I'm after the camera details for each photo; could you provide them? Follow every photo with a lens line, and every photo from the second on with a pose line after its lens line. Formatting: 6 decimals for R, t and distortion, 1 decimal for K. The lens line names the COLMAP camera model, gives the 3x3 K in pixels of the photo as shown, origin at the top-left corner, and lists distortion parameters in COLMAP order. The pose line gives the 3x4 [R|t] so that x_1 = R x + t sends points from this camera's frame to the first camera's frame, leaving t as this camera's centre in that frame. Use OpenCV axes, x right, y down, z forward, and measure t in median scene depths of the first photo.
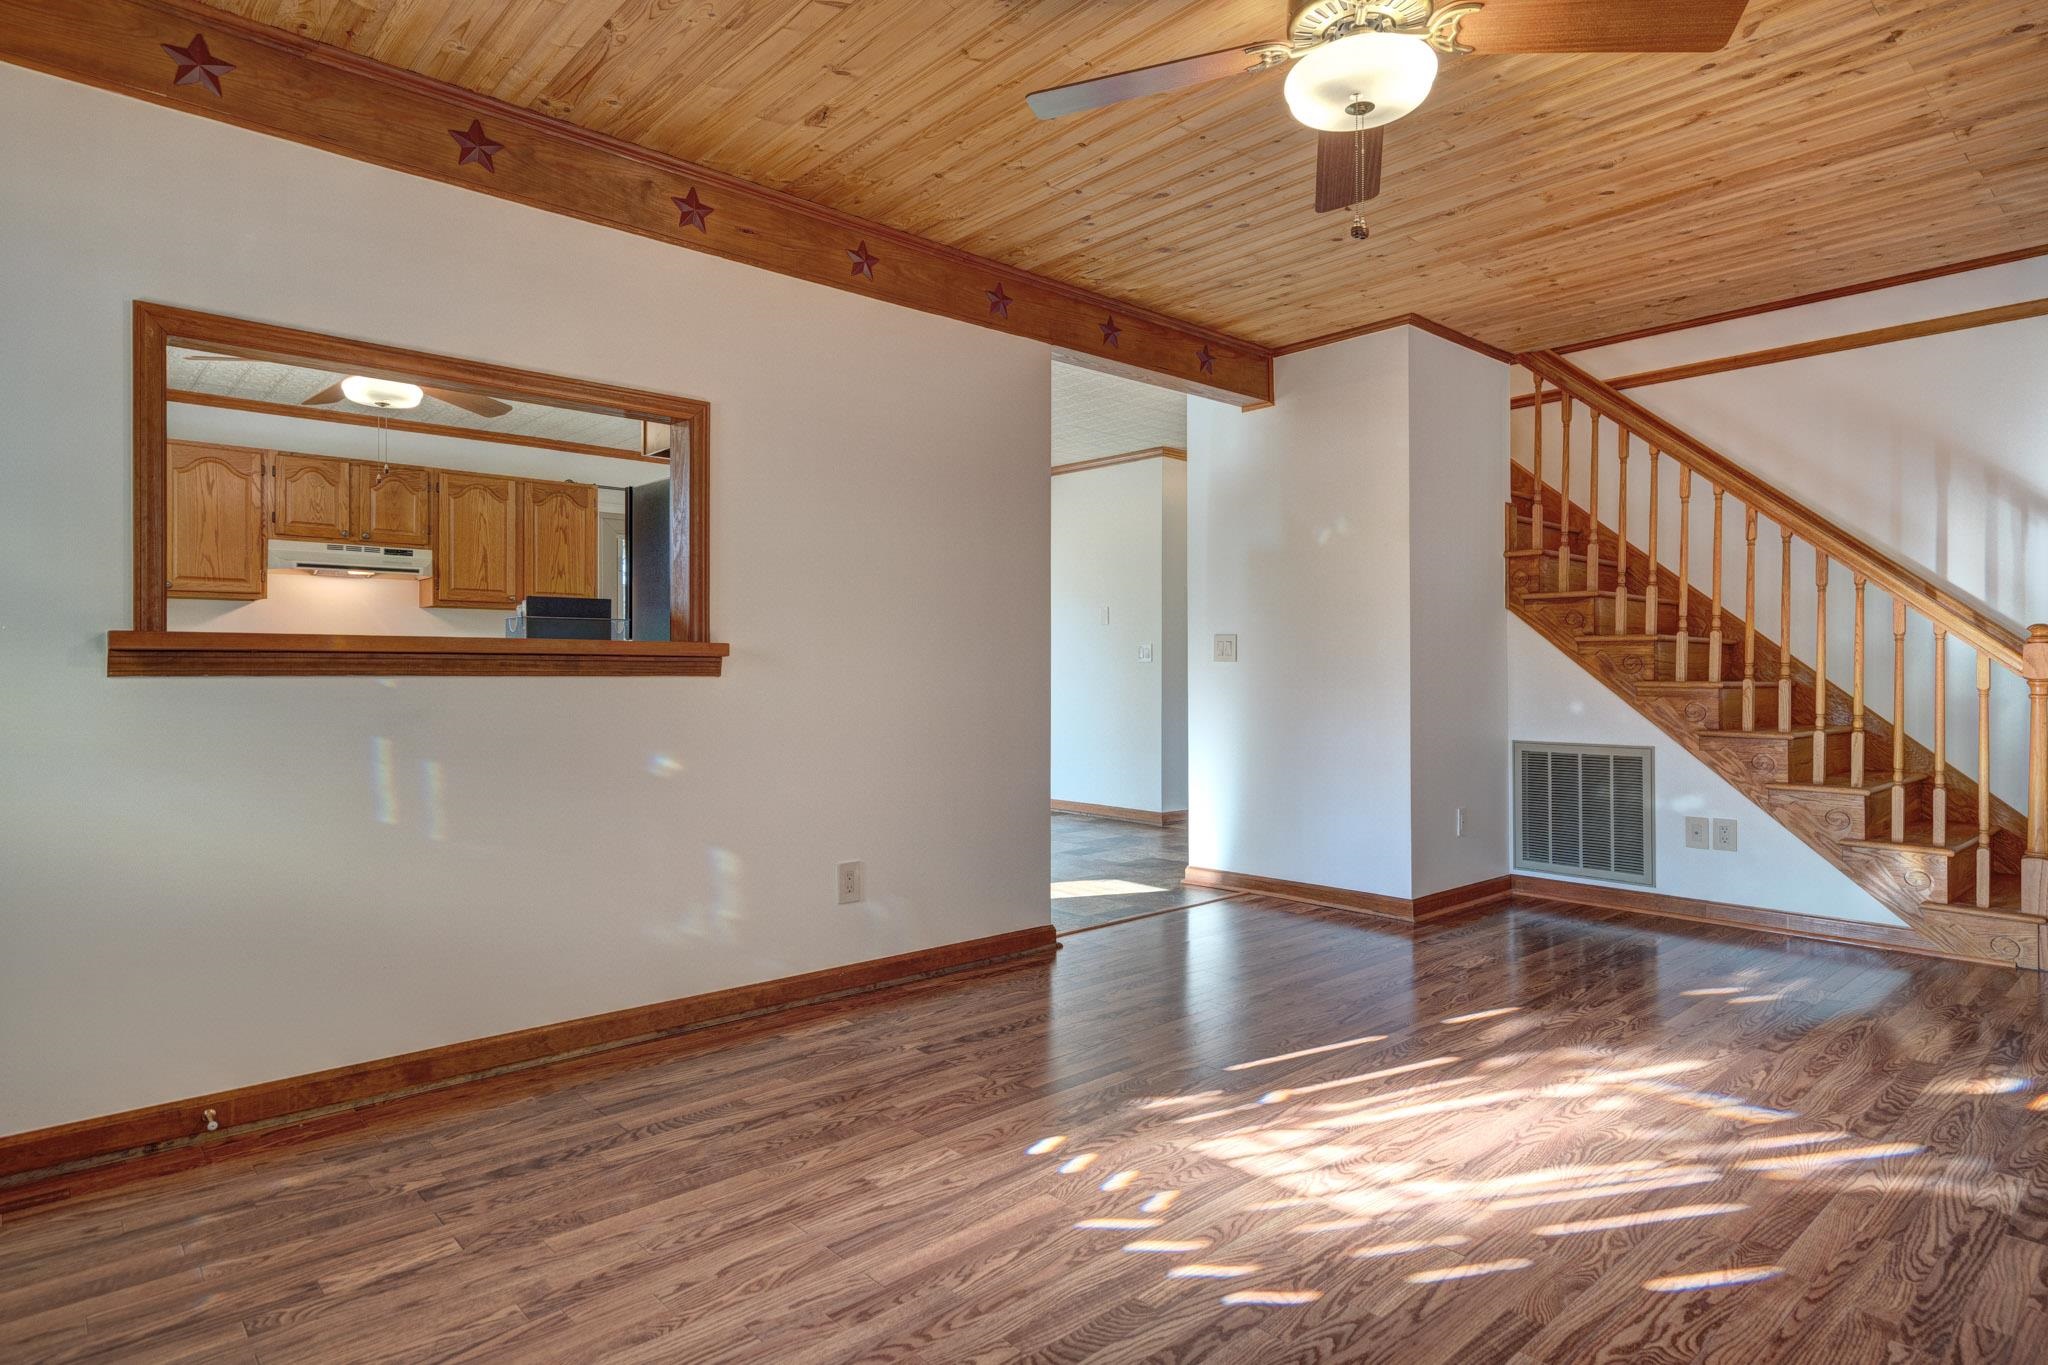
lens RADIAL K [[1137.5, 0, 1031.0], [0, 1137.5, 659.5], [0, 0, 1]] dist [0.016110, -0.002260]
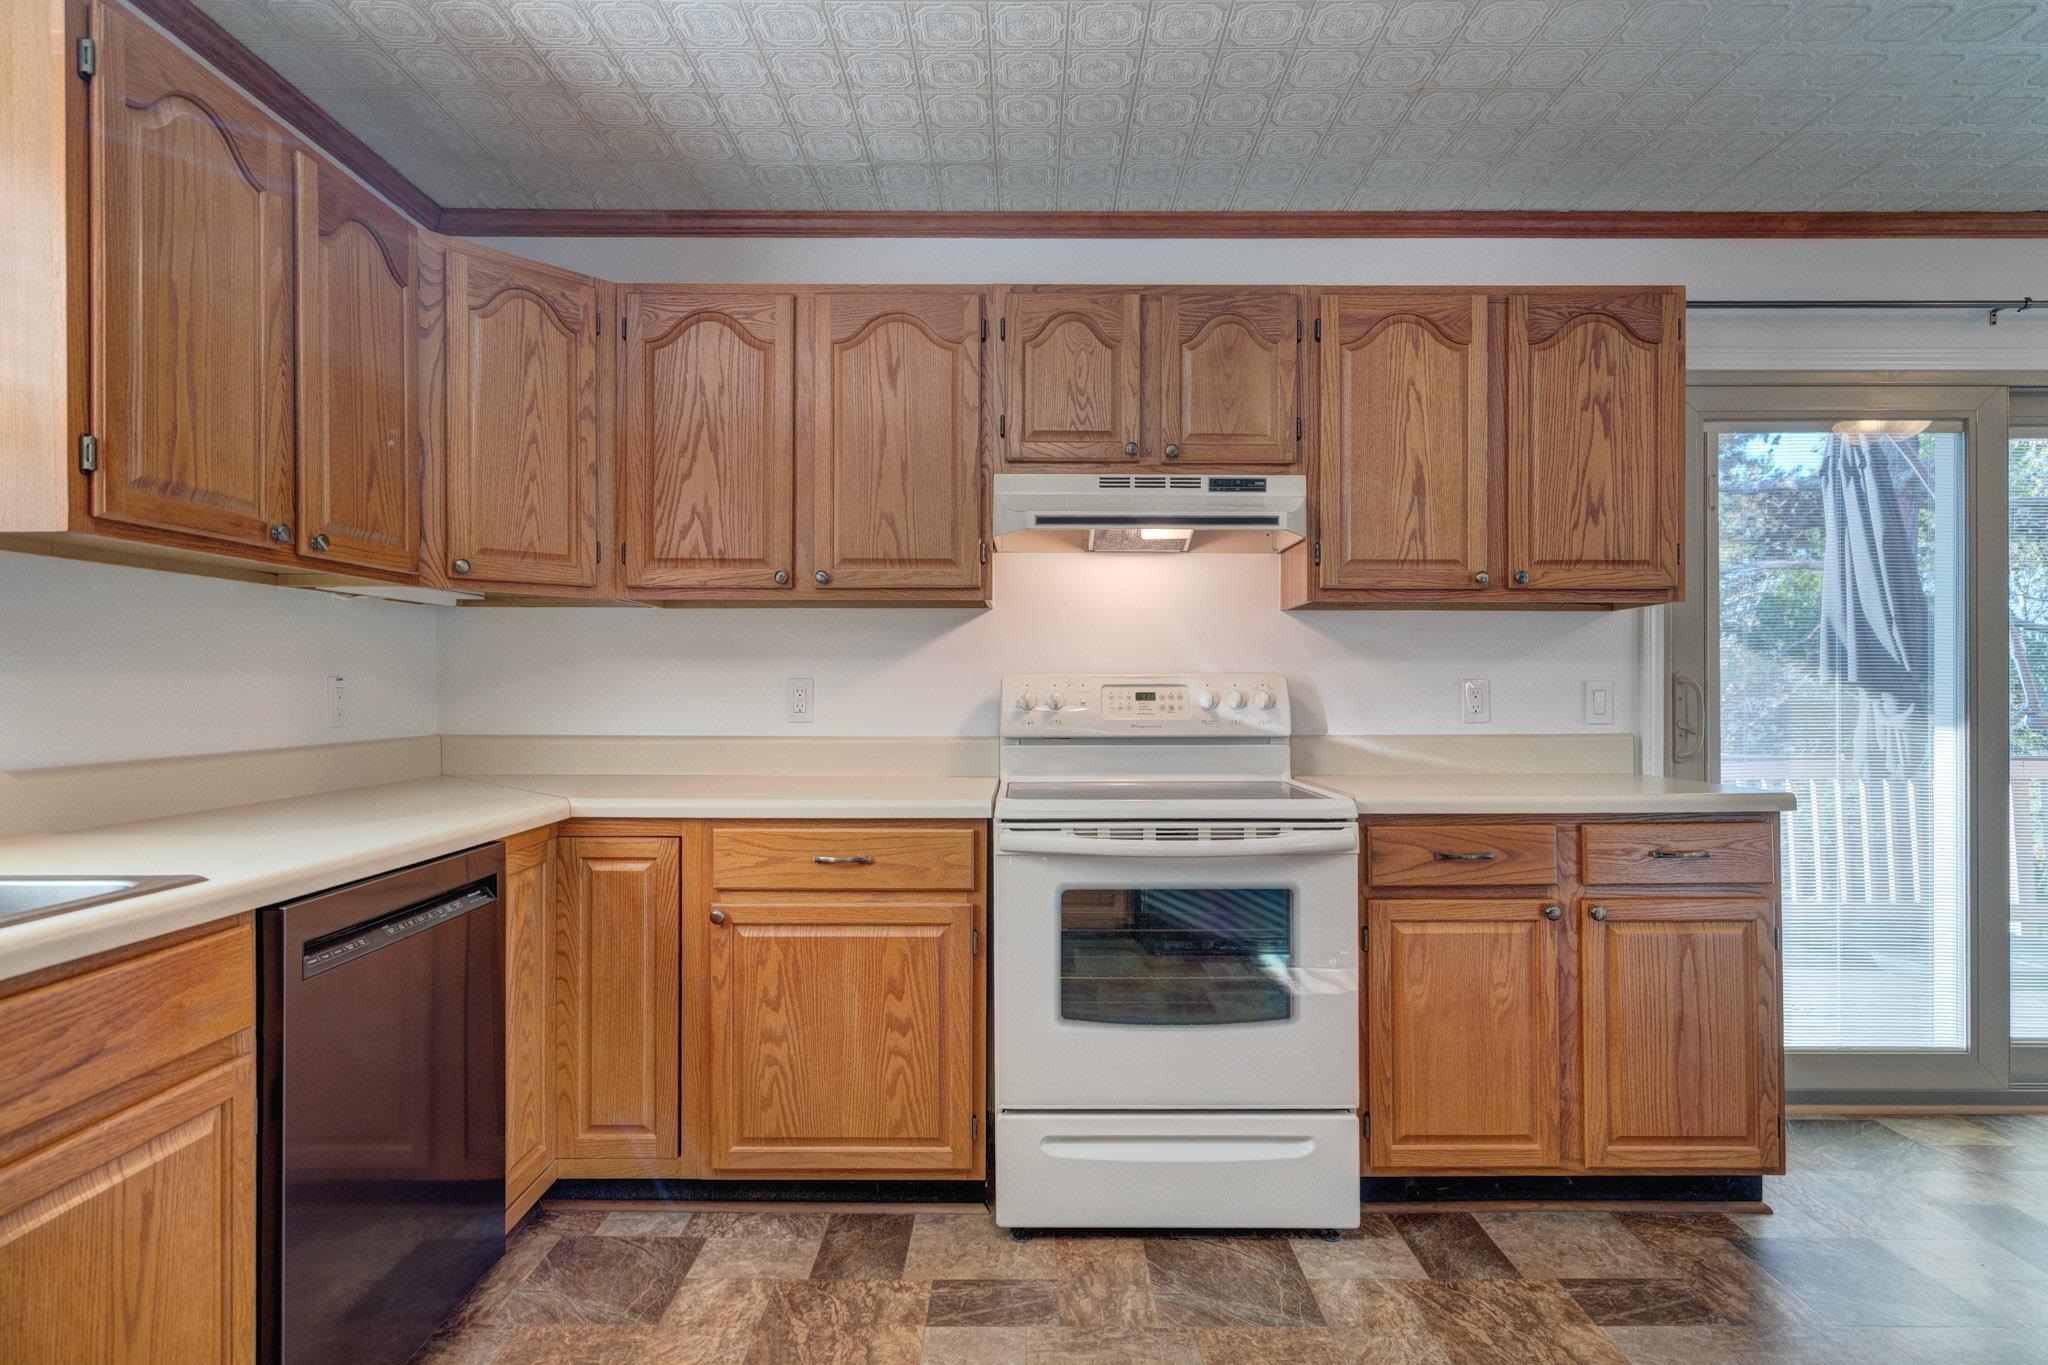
lens RADIAL K [[1089.1, 0, 1002.2], [0, 1089.1, 685.4], [0, 0, 1]] dist [0.003447, 0.001759]
pose [[0.742047, 0.002631, -0.670343, -0.611006], [0.004003, 0.999957, 0.008357, -0.035445], [0.670336, -0.008885, 0.742004, 1.130849]]
